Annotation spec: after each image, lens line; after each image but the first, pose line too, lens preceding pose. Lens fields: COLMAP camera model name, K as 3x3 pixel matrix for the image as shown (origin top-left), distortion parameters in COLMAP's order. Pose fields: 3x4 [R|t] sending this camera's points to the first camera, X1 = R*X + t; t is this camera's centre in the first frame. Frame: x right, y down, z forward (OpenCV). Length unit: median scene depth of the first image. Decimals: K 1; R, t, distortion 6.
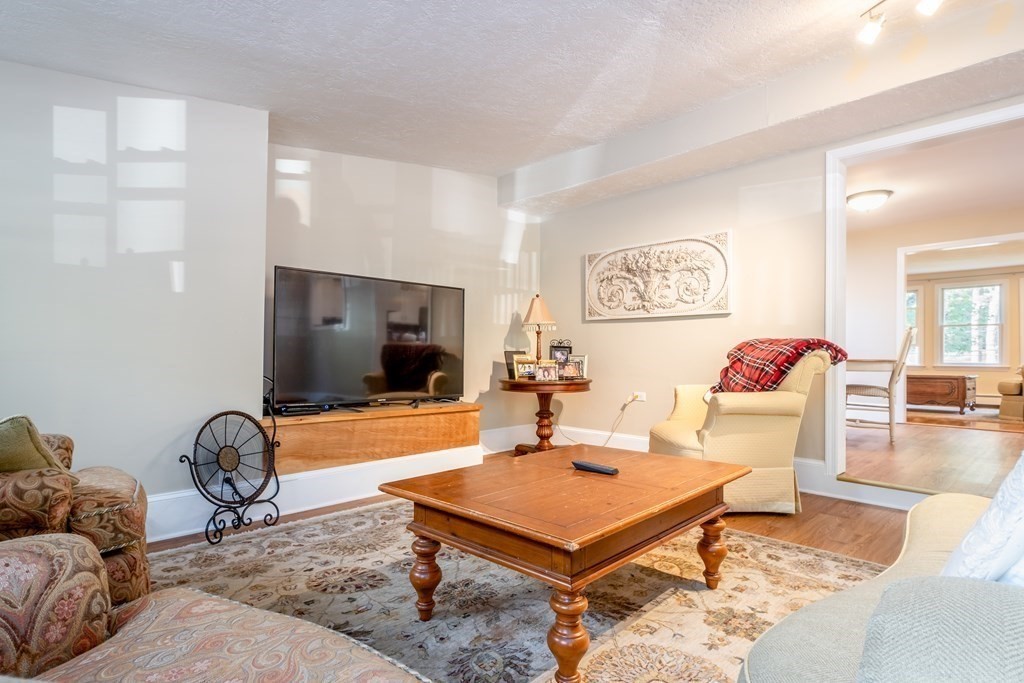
lens RADIAL K [[540.4, 0, 504.3], [0, 540.4, 343.8], [0, 0, 1]] dist [-0.007351, 0.002901]
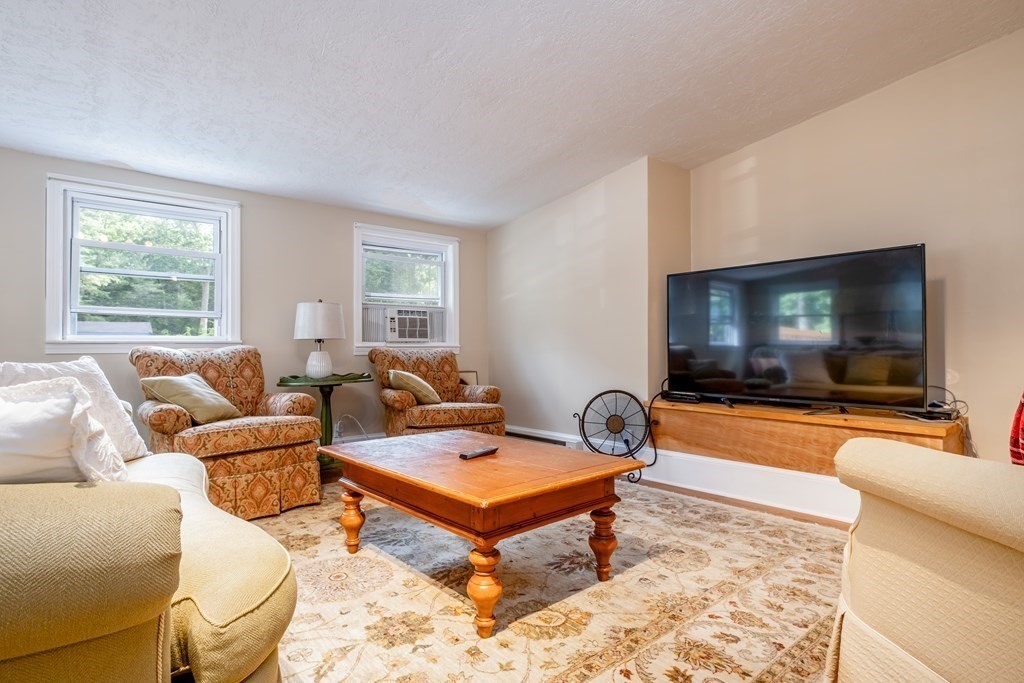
lens RADIAL K [[540.4, 0, 507.5], [0, 540.4, 337.1], [0, 0, 1]] dist [-0.007351, 0.002901]
pose [[-0.085142, -0.024896, -0.996058, 0.914872], [0.021736, 0.999403, -0.026837, 0.019460], [0.996132, -0.023935, -0.084550, 0.847541]]
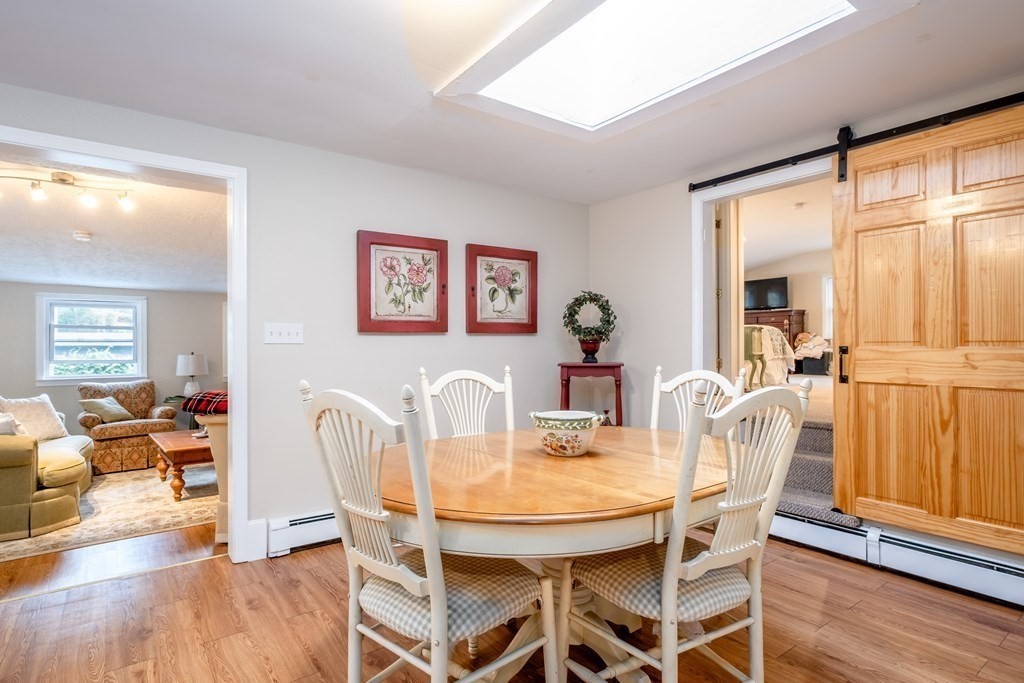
lens RADIAL K [[540.4, 0, 501.0], [0, 540.4, 343.2], [0, 0, 1]] dist [-0.007351, 0.002901]
pose [[-0.132829, -0.015879, -0.991012, 1.812388], [0.022331, 0.999570, -0.019010, -0.091423], [0.990887, -0.024655, -0.132417, 1.977030]]
